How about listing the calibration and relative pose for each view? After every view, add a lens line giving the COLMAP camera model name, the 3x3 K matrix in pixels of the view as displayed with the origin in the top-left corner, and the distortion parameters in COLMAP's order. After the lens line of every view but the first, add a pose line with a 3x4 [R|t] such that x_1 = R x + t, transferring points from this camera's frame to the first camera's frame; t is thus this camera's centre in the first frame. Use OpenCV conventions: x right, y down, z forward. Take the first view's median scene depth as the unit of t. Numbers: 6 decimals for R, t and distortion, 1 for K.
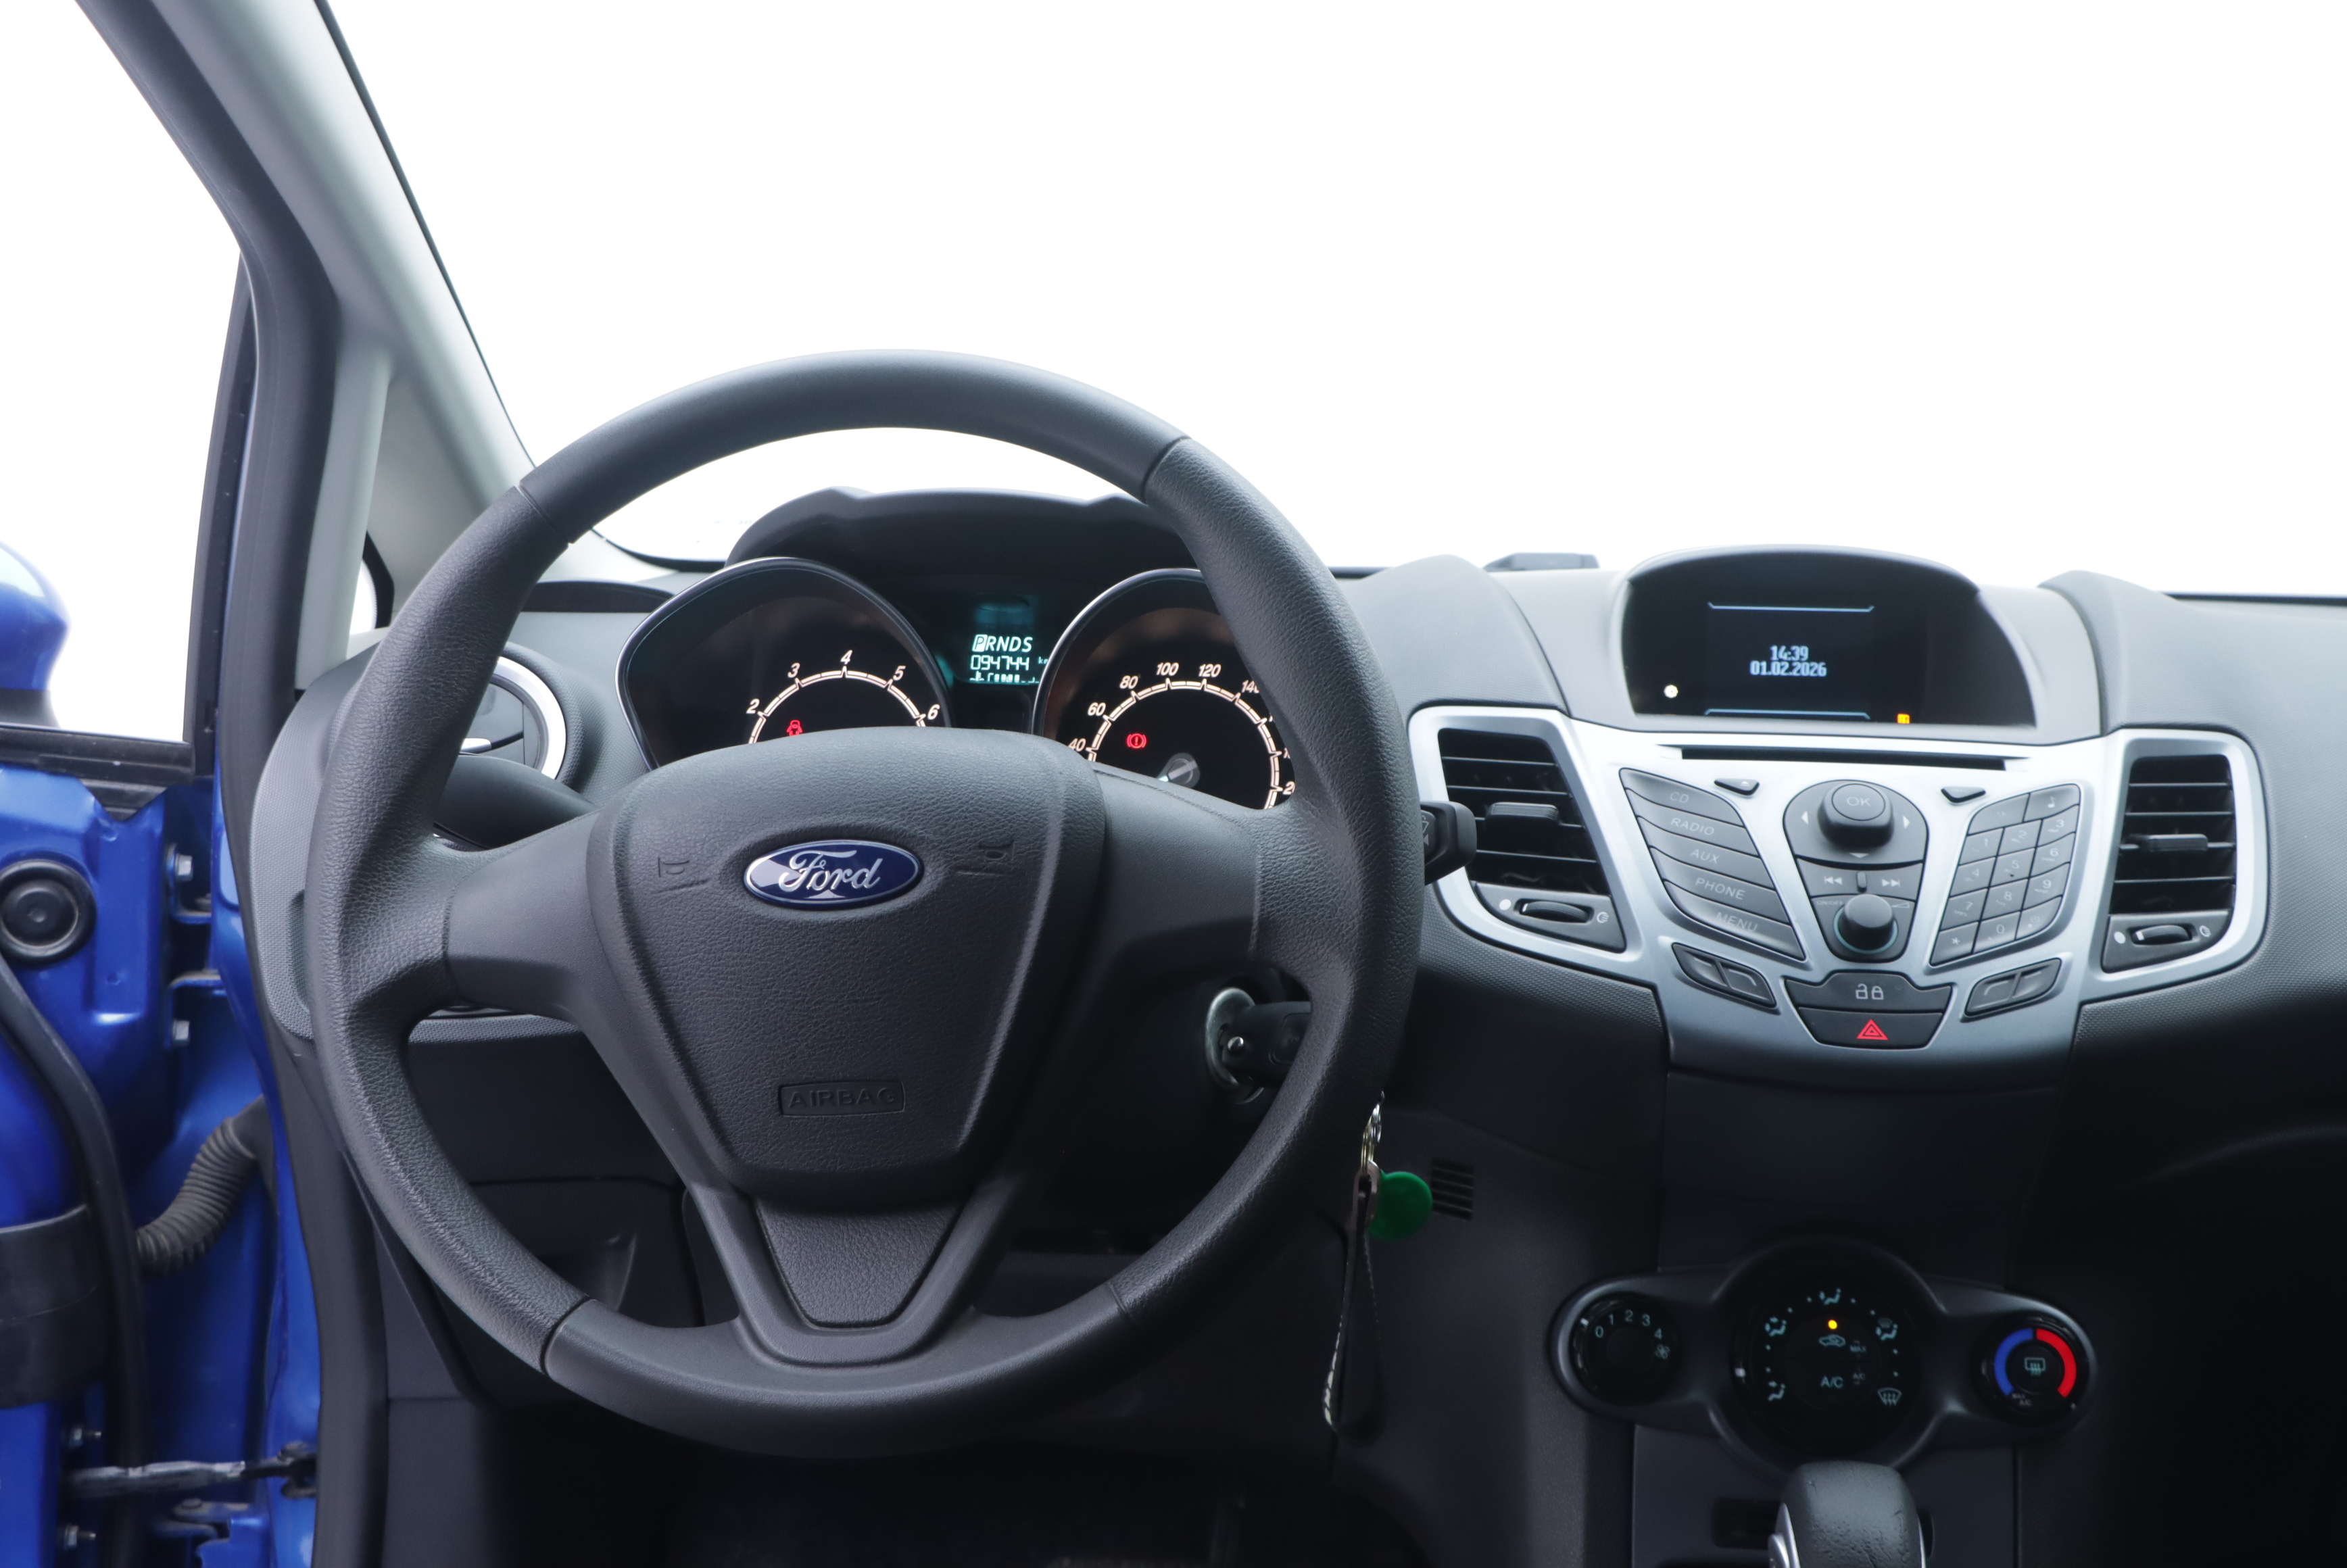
lens RADIAL K [[2675.1, 0, 1169.4], [0, 2675.1, 820.4], [0, 0, 1]] dist [-0.102422, 0.308150]
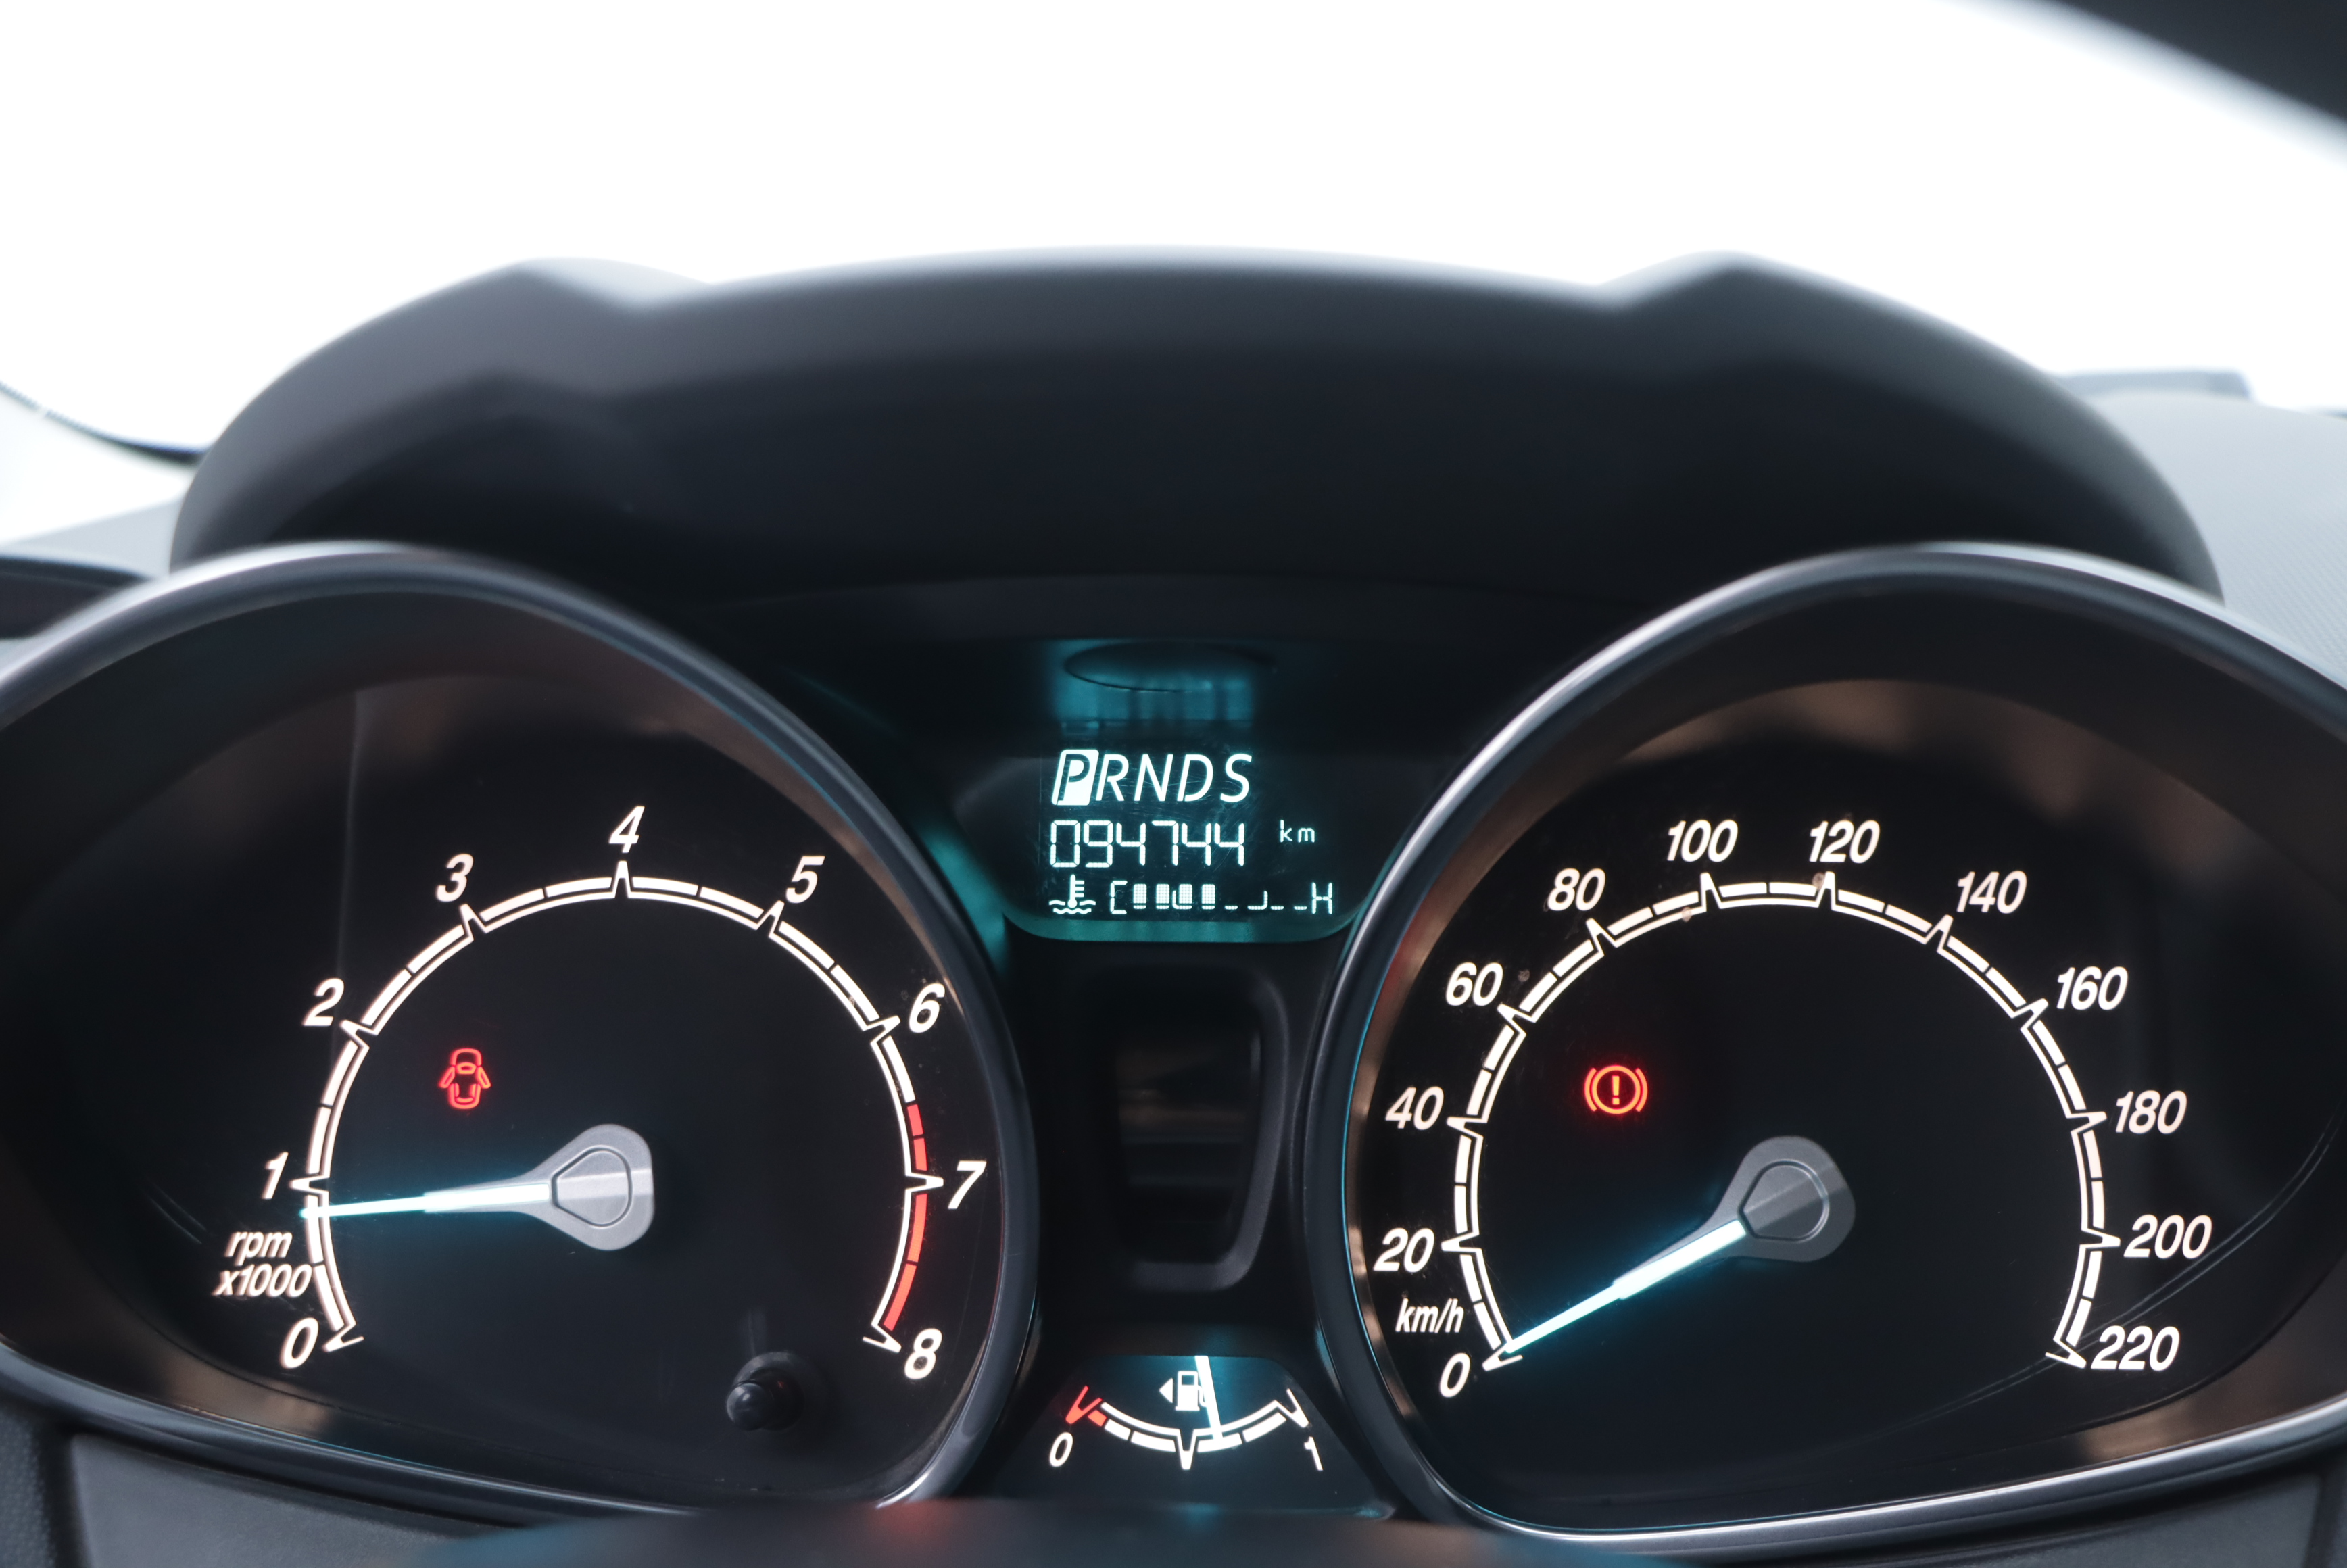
lens RADIAL K [[3121.9, 0, 1162.3], [0, 3121.9, 810.3], [0, 0, 1]] dist [-0.050991, 0.394629]
pose [[0.998026, -0.040008, 0.048407, -0.090881], [0.037648, 0.998103, 0.048723, -0.092111], [-0.050265, -0.046804, 0.997639, 0.756342]]
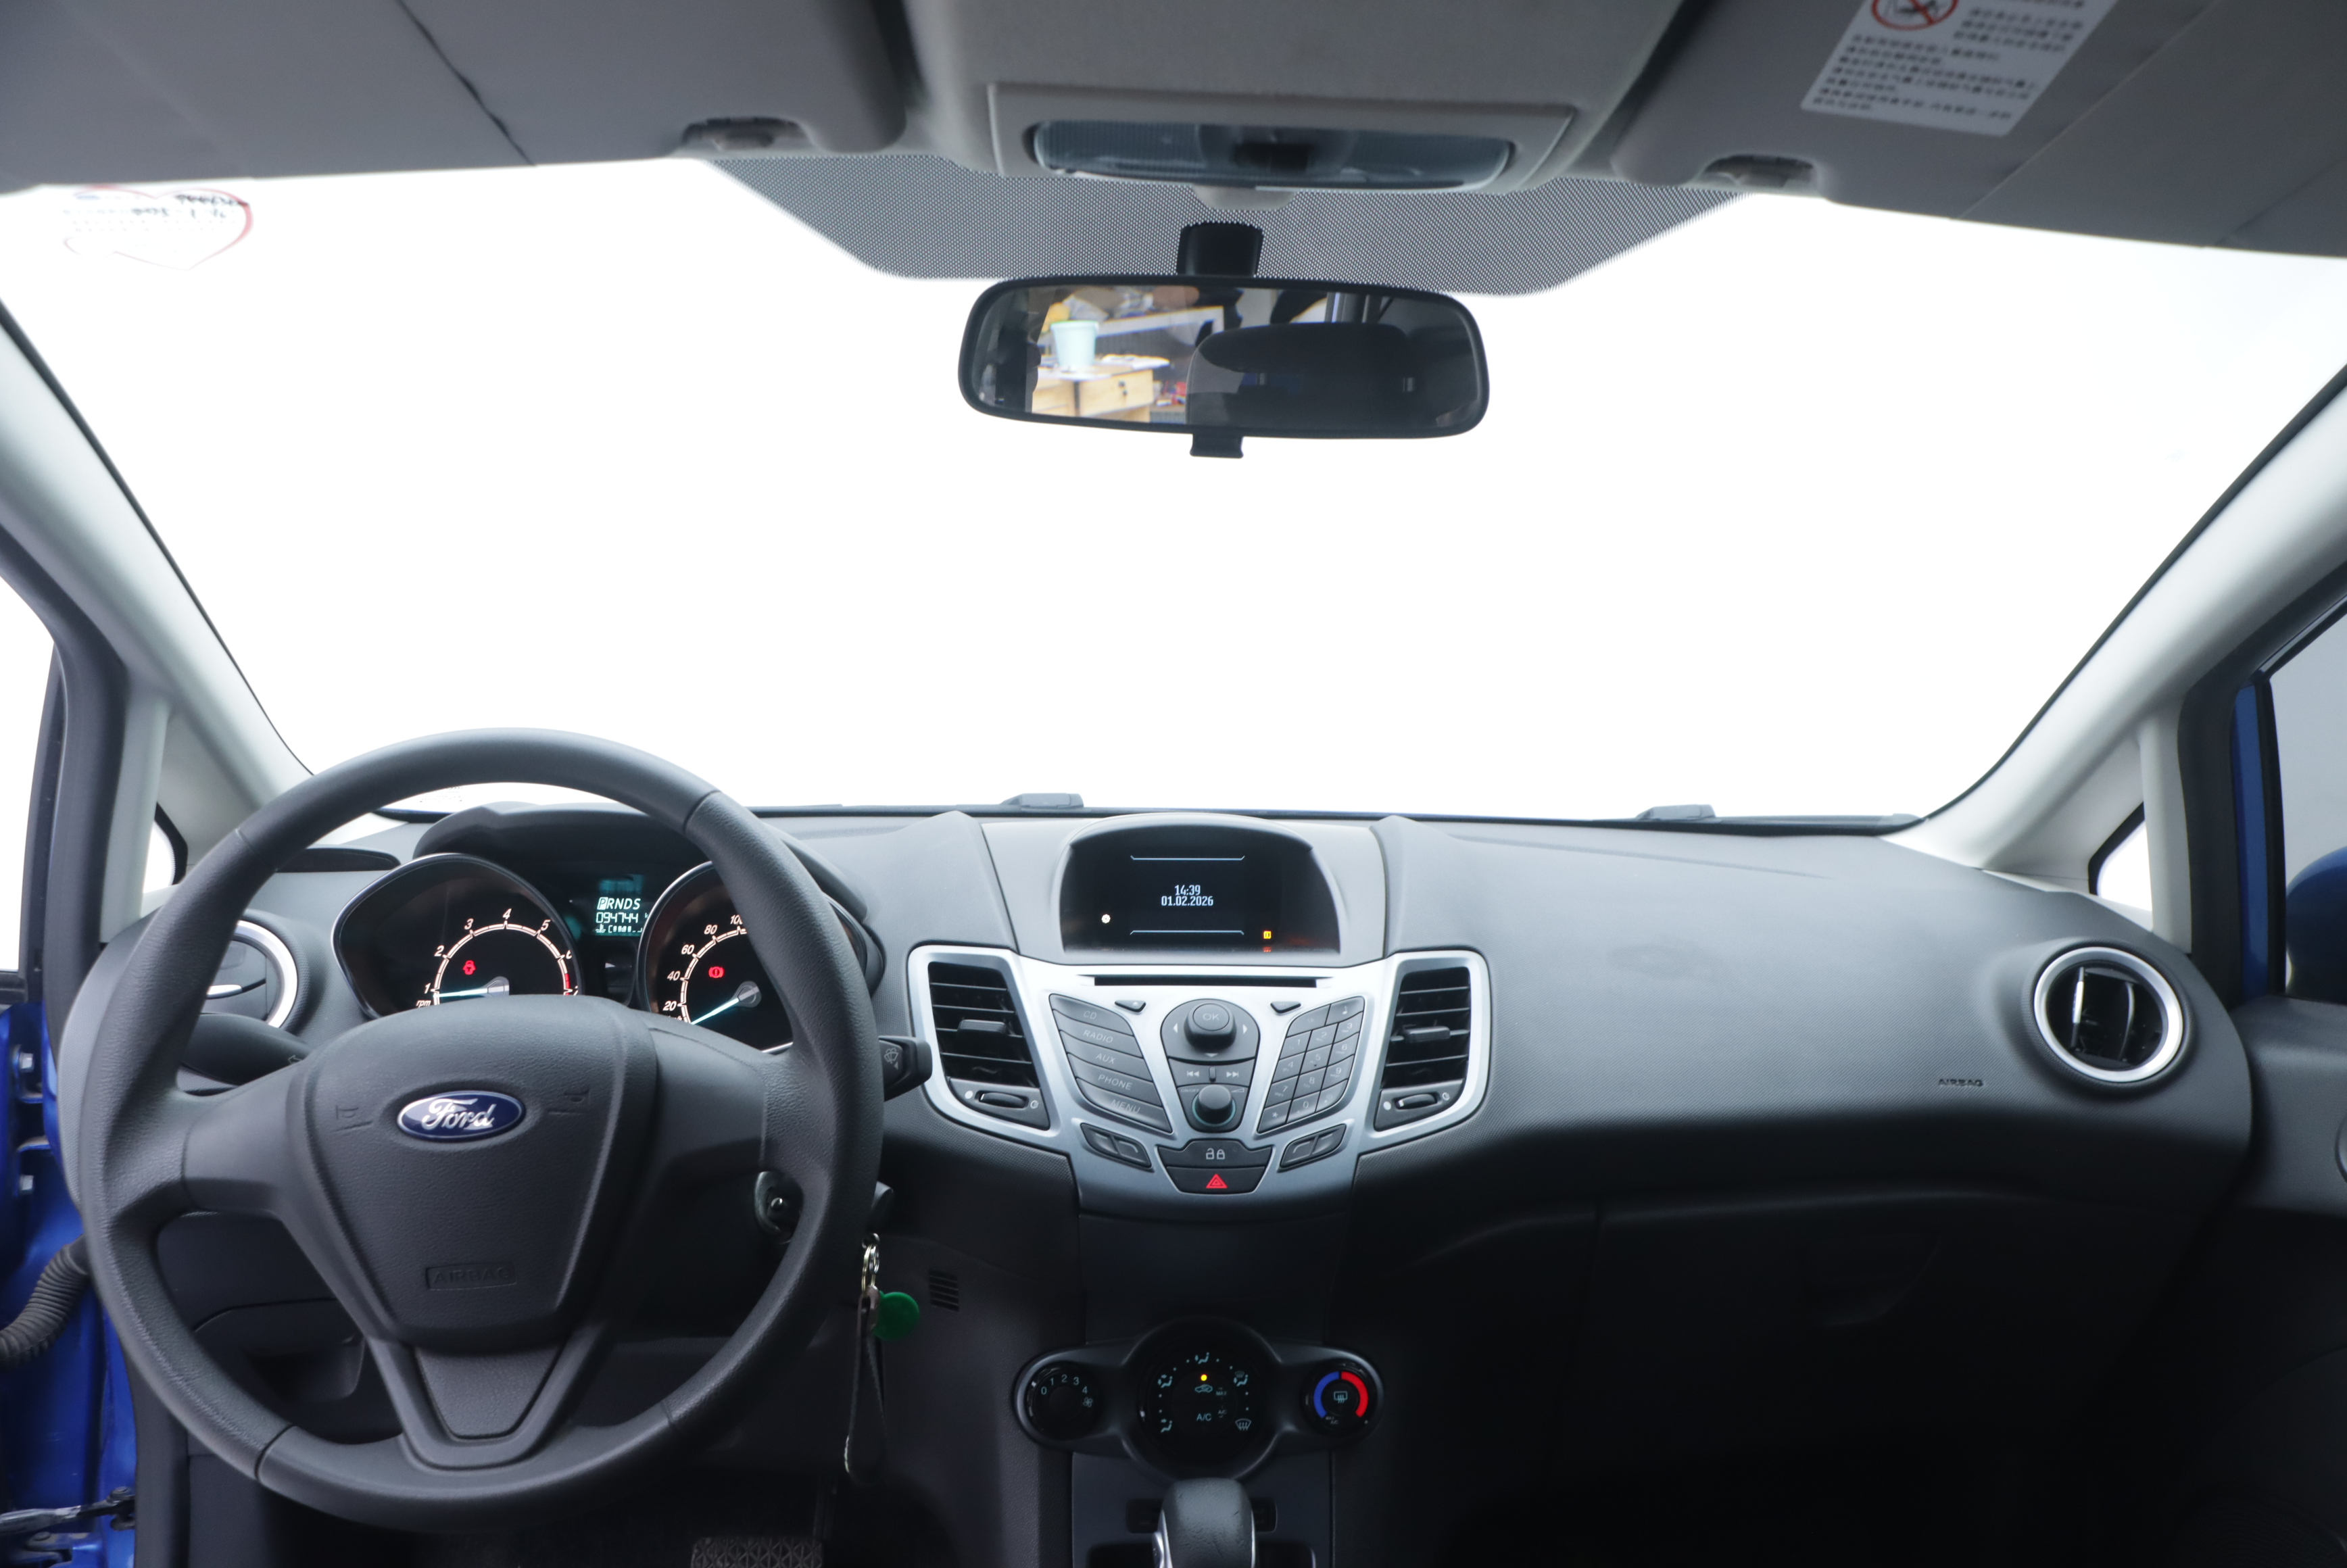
lens RADIAL K [[1967.6, 0, 1172.6], [0, 1967.6, 853.0], [0, 0, 1]] dist [-0.204069, 0.198287]
pose [[0.985455, -0.018890, 0.168886, 0.059697], [0.025047, 0.999094, -0.034397, -0.058680], [-0.168084, 0.038126, 0.985035, -0.046342]]
